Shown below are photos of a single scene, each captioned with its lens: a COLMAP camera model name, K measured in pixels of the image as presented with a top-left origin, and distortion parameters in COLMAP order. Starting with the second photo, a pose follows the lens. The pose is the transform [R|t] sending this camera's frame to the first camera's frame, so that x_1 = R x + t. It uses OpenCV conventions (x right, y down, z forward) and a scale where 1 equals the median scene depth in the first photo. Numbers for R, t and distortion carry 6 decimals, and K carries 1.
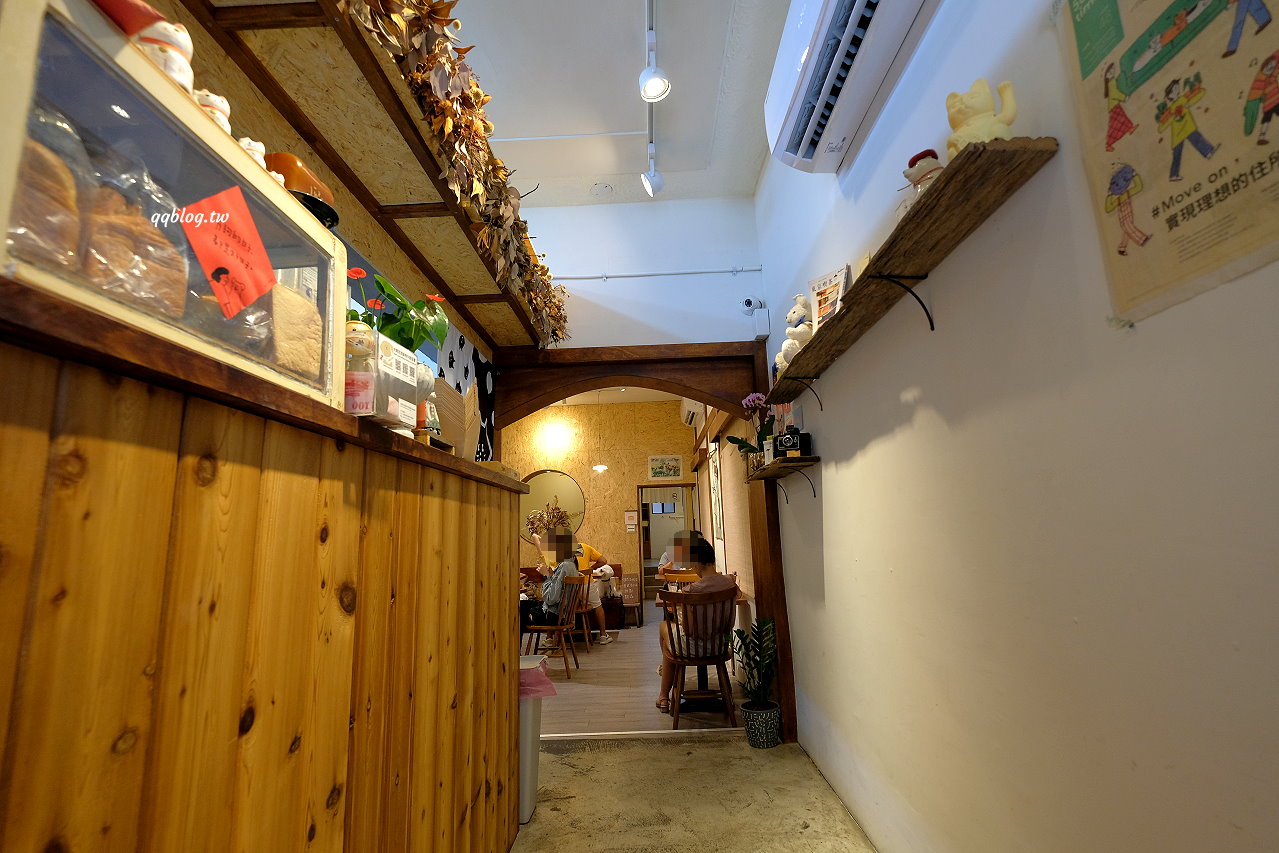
lens RADIAL K [[591.0, 0, 640.3], [0, 591.0, 429.1], [0, 0, 1]] dist [-0.000277, -0.000001]
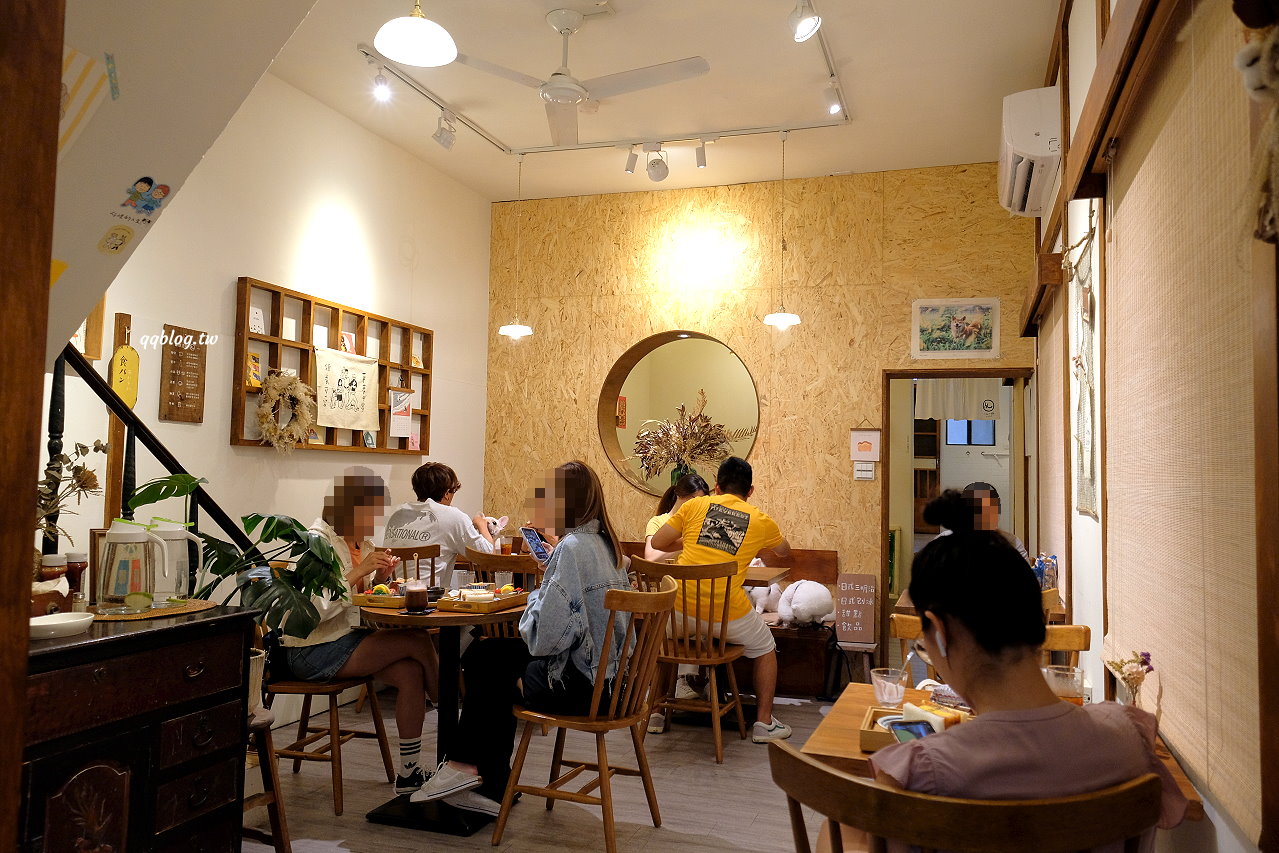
lens RADIAL K [[966.4, 0, 643.3], [0, 966.4, 422.1], [0, 0, 1]] dist [-0.003127, 0.000560]
pose [[0.953240, 0.037819, -0.299839, 0.039368], [-0.001324, 0.992652, 0.120998, 0.048952], [0.302212, -0.114943, 0.946285, 0.292420]]
